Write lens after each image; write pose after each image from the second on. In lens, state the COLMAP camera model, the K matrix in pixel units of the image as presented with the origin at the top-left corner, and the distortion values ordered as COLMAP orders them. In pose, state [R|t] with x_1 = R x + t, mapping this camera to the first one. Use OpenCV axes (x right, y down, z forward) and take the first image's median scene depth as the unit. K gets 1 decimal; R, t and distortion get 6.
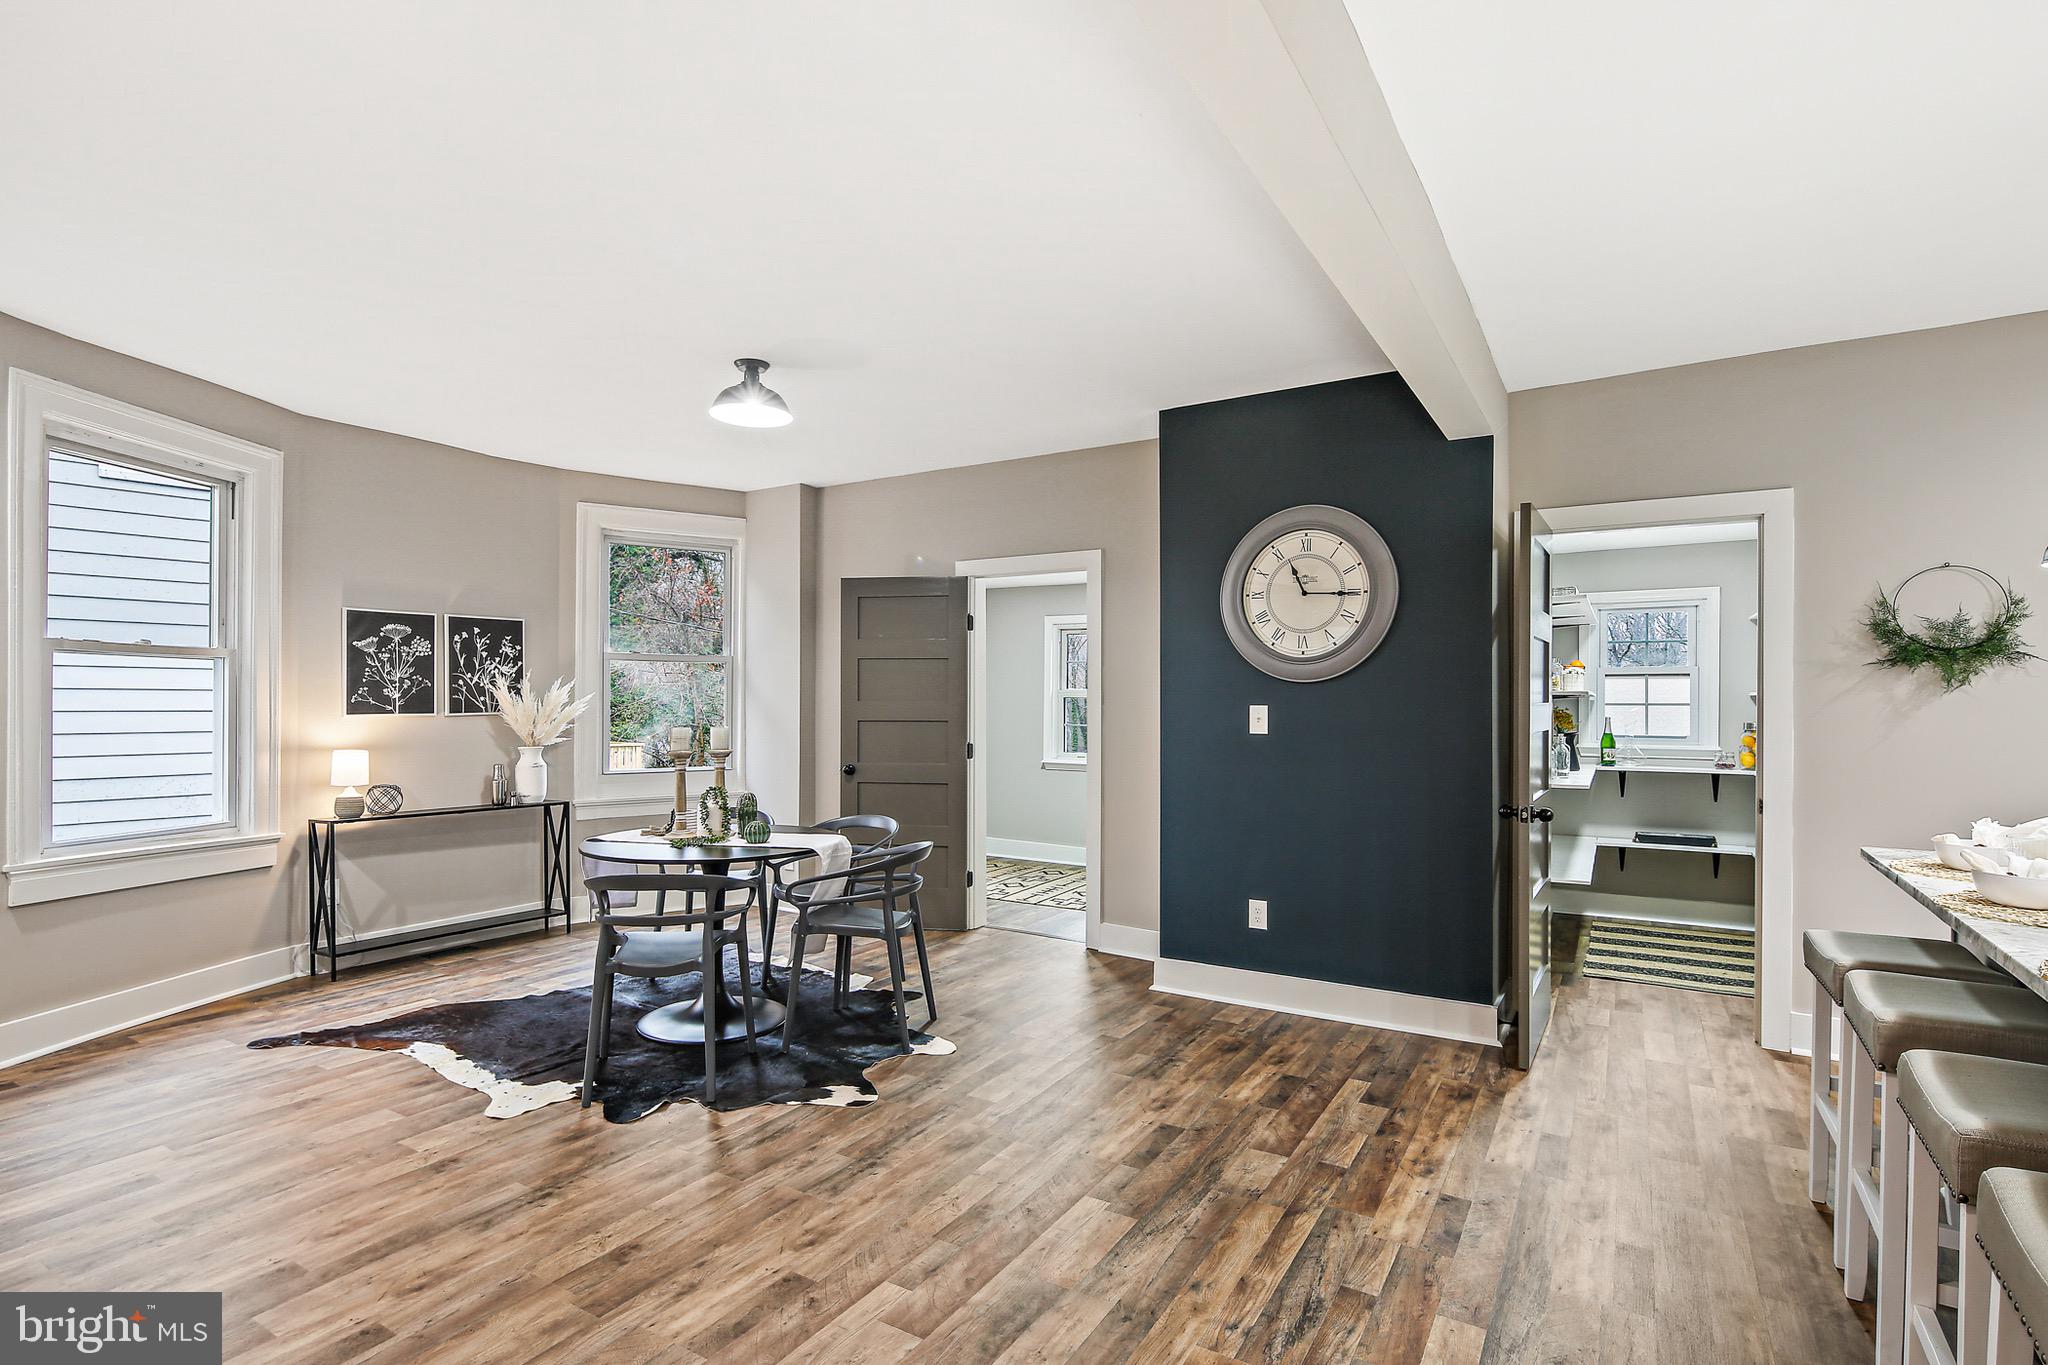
lens RADIAL K [[989.4, 0, 1018.8], [0, 989.4, 696.1], [0, 0, 1]] dist [-0.001032, -0.001057]
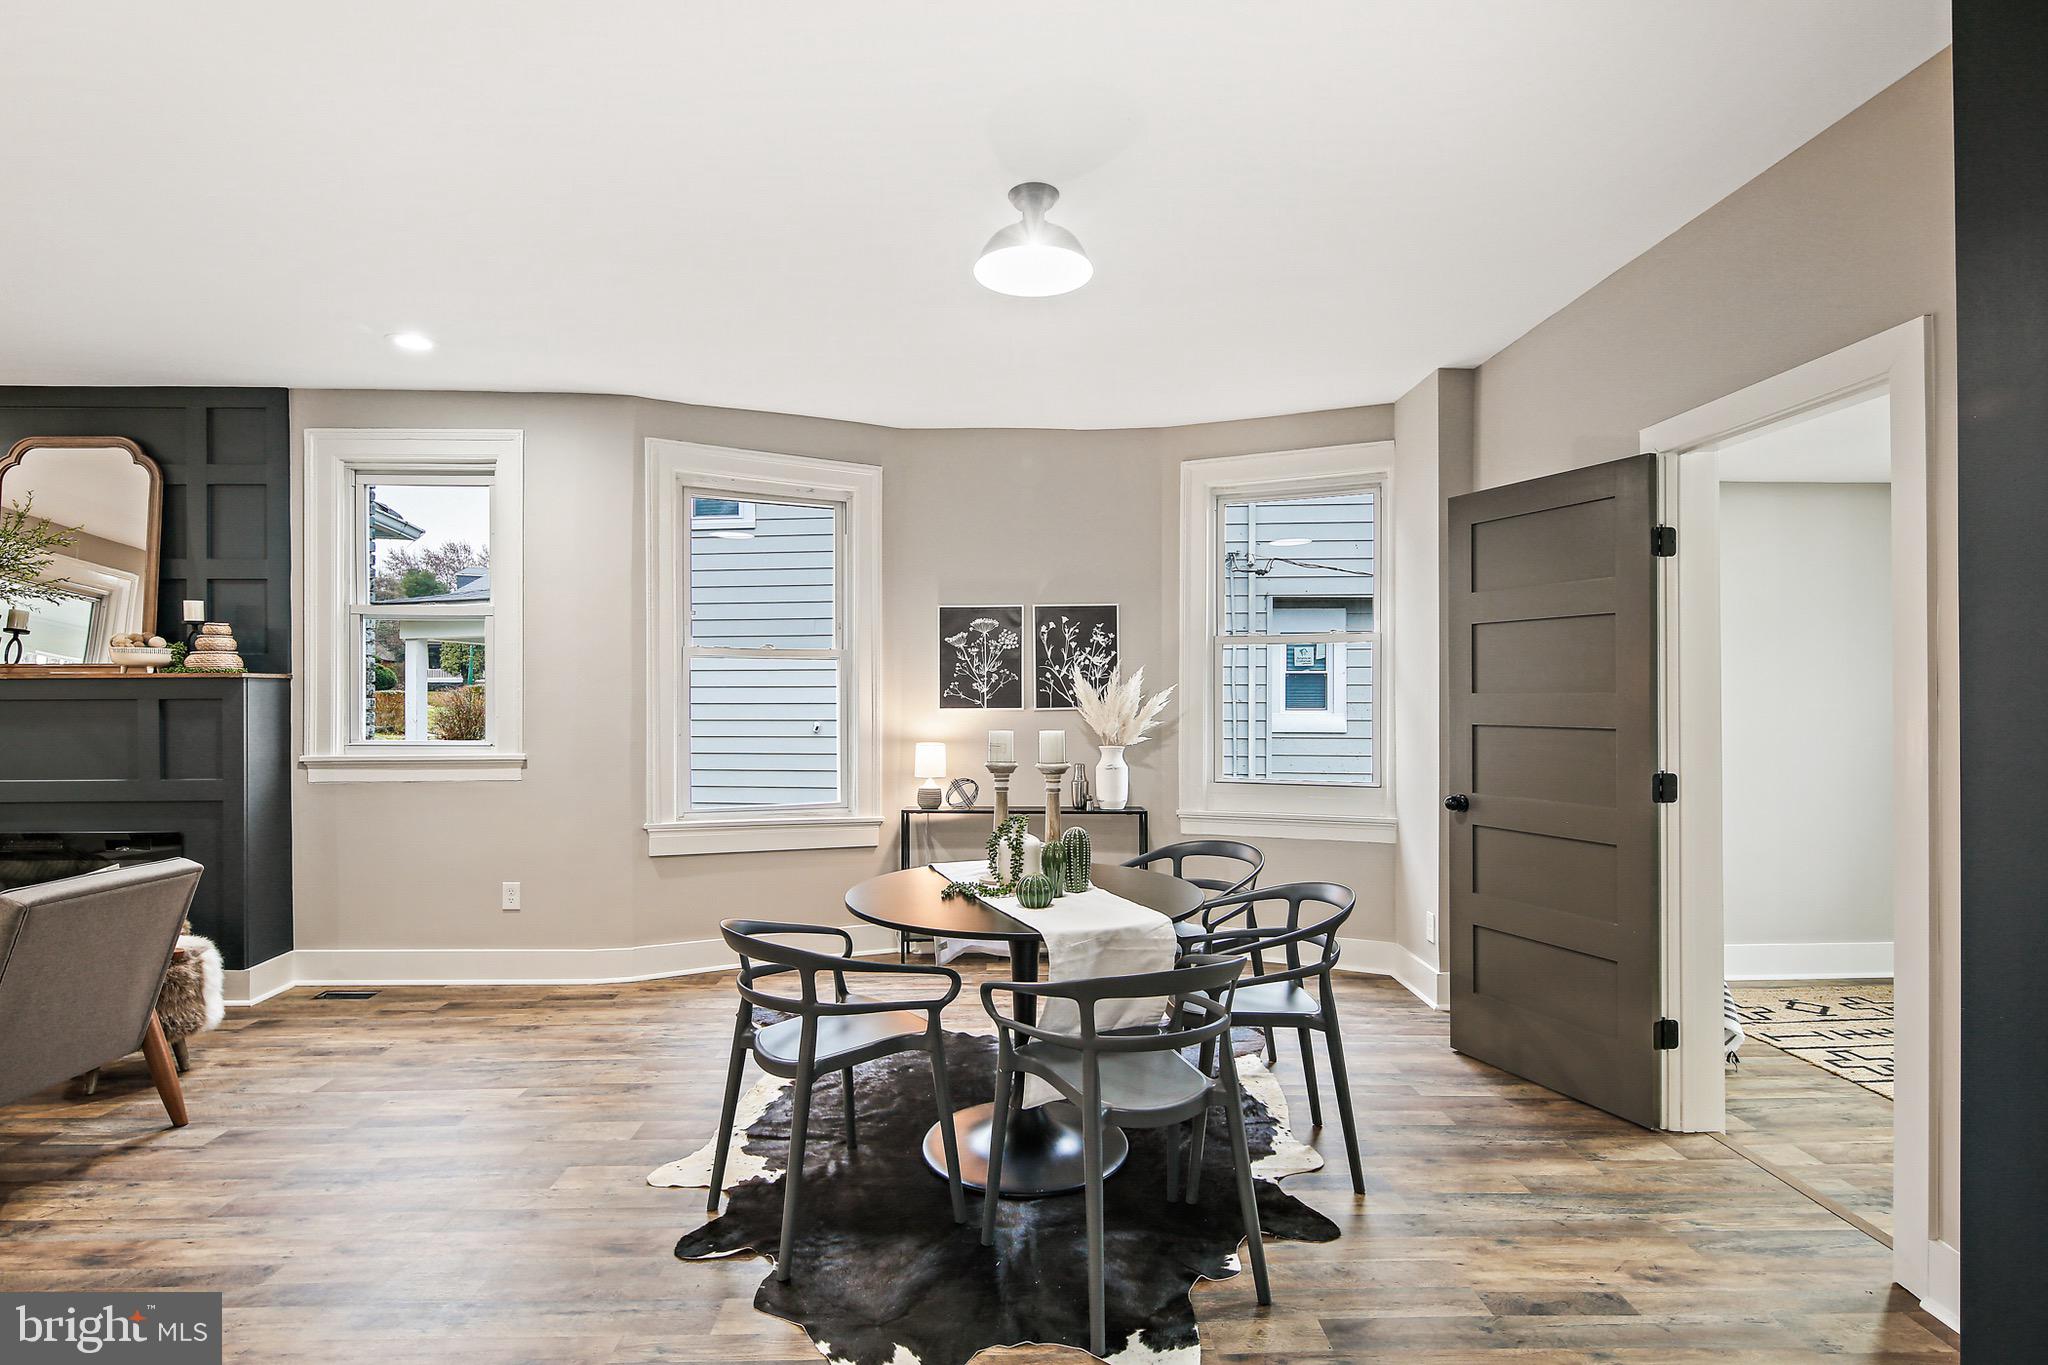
lens RADIAL K [[989.4, 0, 1010.9], [0, 989.4, 691.0], [0, 0, 1]] dist [-0.001032, -0.001057]
pose [[0.549188, -0.006671, -0.835672, 0.213996], [0.008186, 0.999963, -0.002602, 0.003502], [0.835658, -0.005412, 0.549223, 0.462321]]
